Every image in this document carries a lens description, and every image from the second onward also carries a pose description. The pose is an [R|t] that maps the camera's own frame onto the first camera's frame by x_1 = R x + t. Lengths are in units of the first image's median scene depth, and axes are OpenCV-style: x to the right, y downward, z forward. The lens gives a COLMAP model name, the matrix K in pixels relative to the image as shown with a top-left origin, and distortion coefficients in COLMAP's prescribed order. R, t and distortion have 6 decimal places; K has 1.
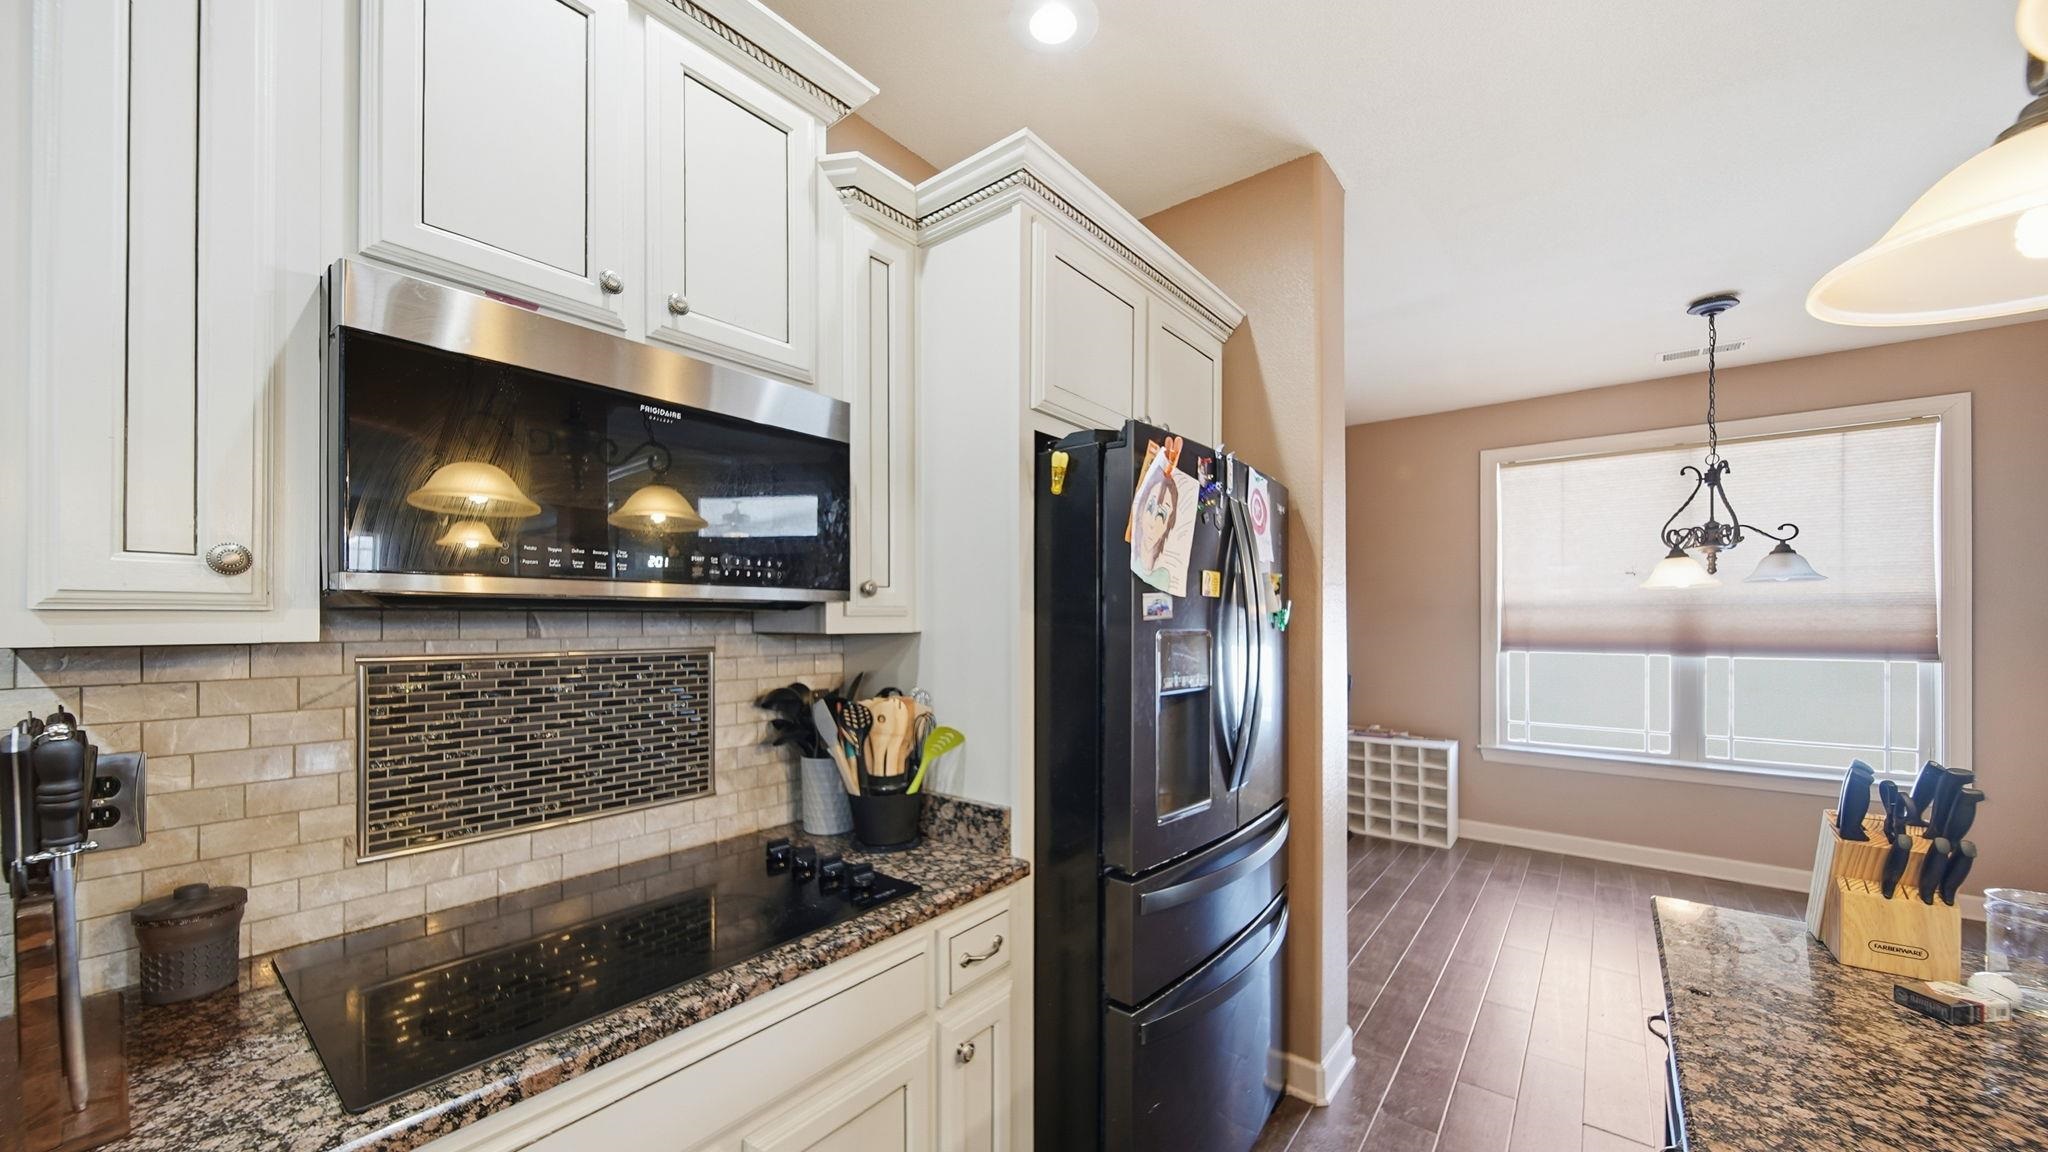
lens RADIAL K [[738.9, 0, 1029.4], [0, 738.9, 622.4], [0, 0, 1]] dist [-0.001411, -0.000219]
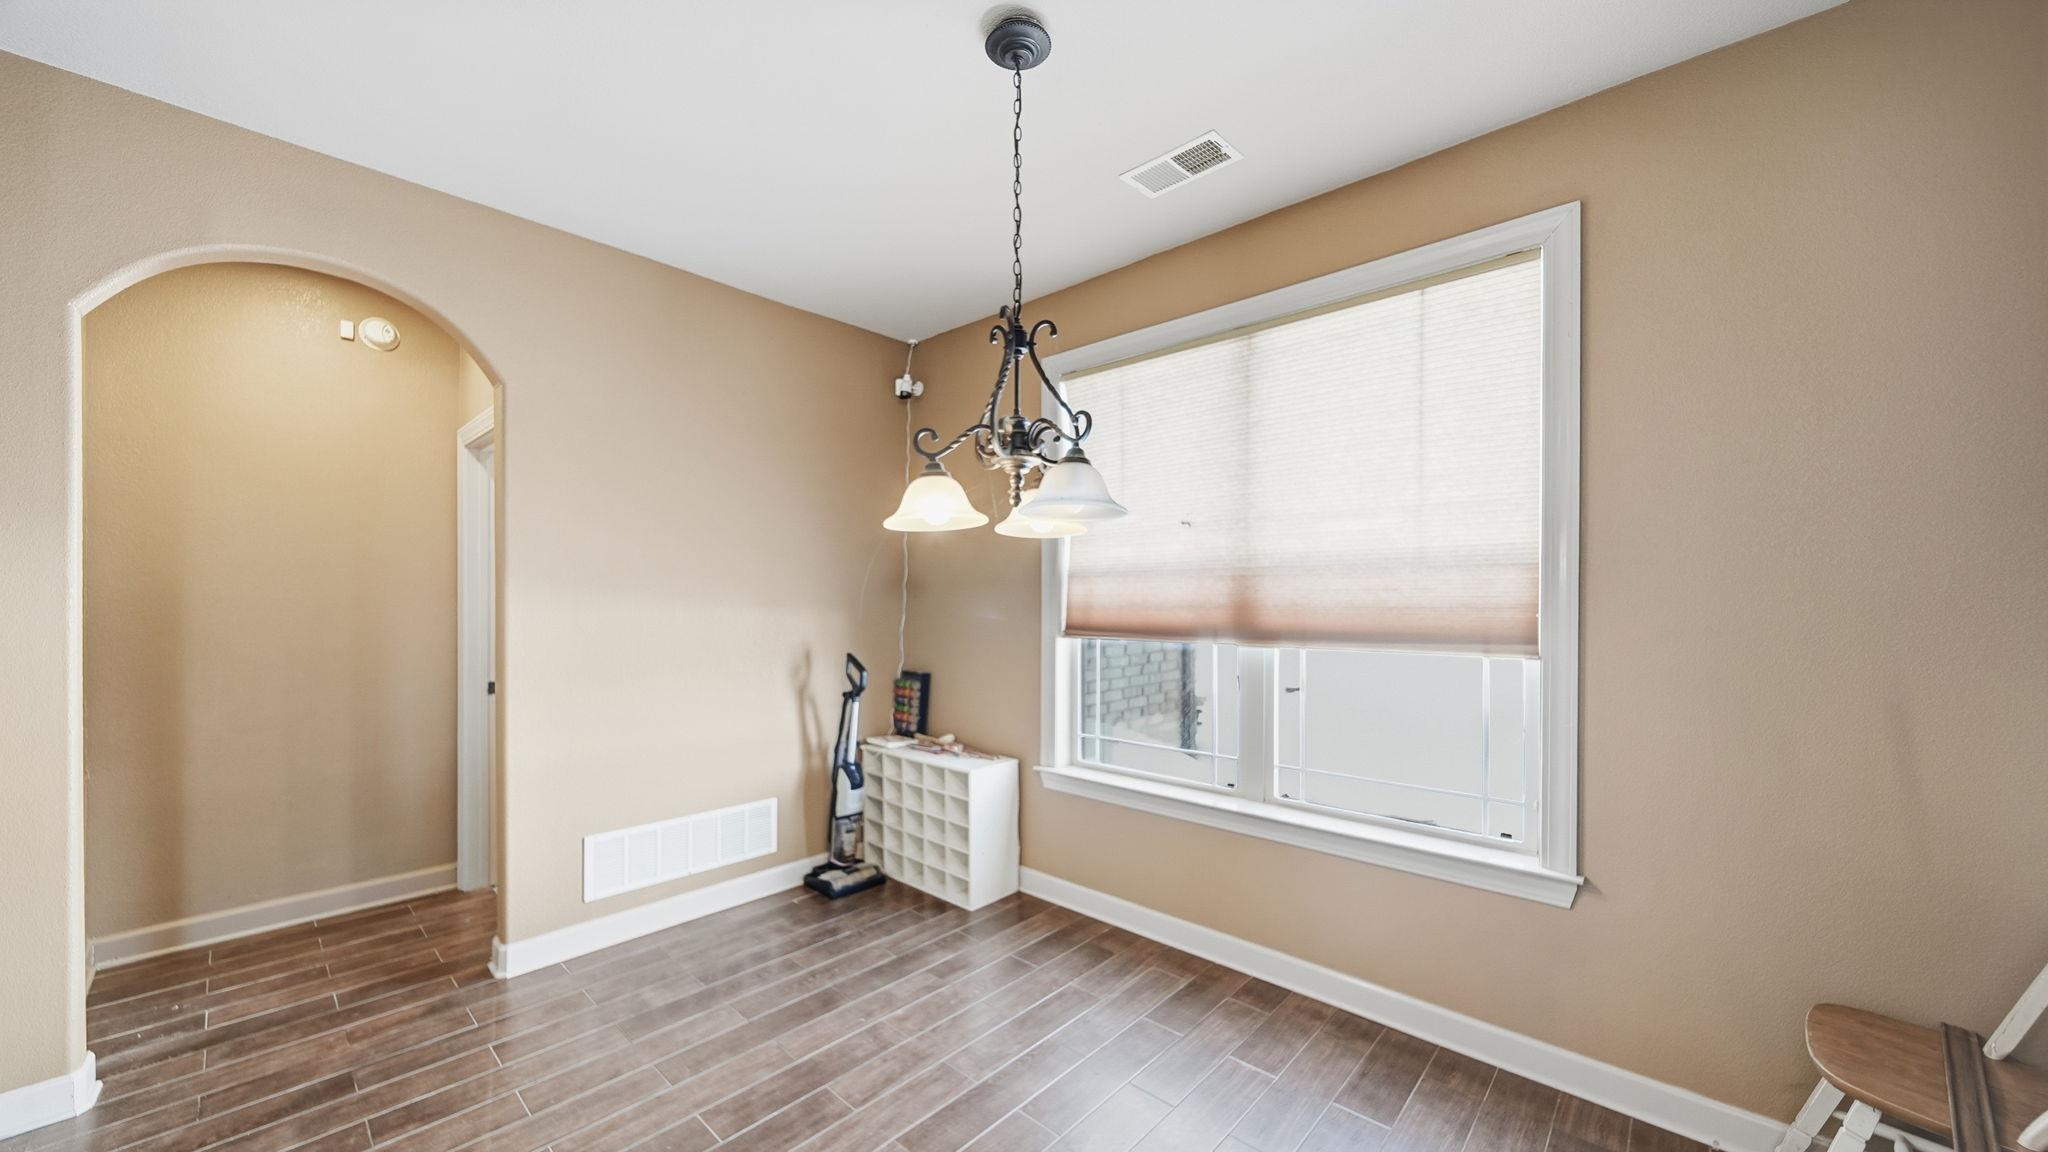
lens RADIAL K [[745.6, 0, 1007.2], [0, 745.6, 601.7], [0, 0, 1]] dist [-0.001439, -0.000264]
pose [[0.993966, -0.002312, -0.109660, 0.870524], [0.002441, 0.999996, 0.001039, 0.005521], [0.109657, -0.001301, 0.993969, 0.352415]]
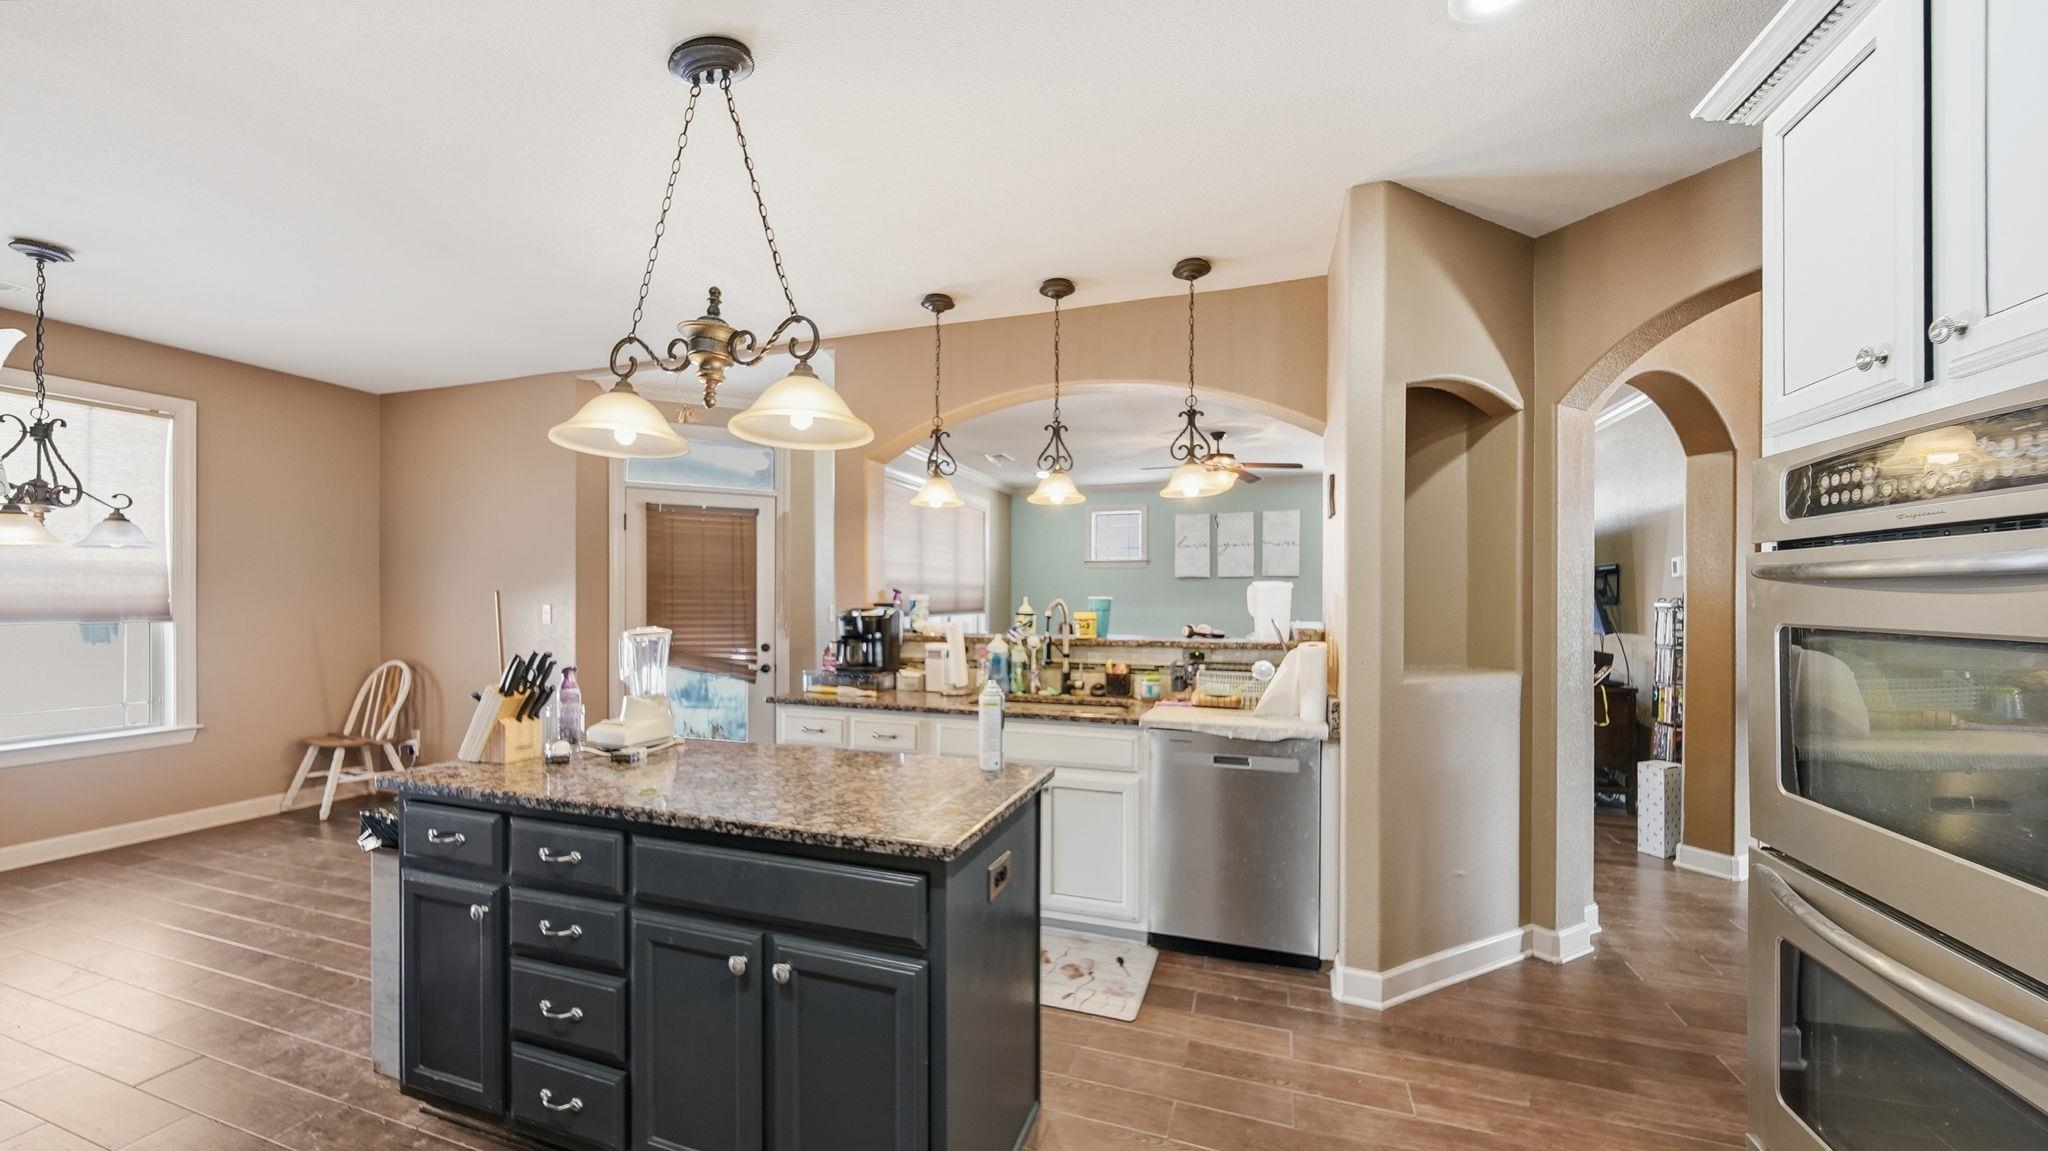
lens RADIAL K [[745.6, 0, 1007.2], [0, 745.6, 601.2], [0, 0, 1]] dist [-0.001439, -0.000264]
pose [[-0.312918, -0.003478, 0.949774, -0.313740], [-0.004261, 0.999988, 0.002258, 0.010367], [-0.949771, -0.003340, -0.312929, 0.104888]]
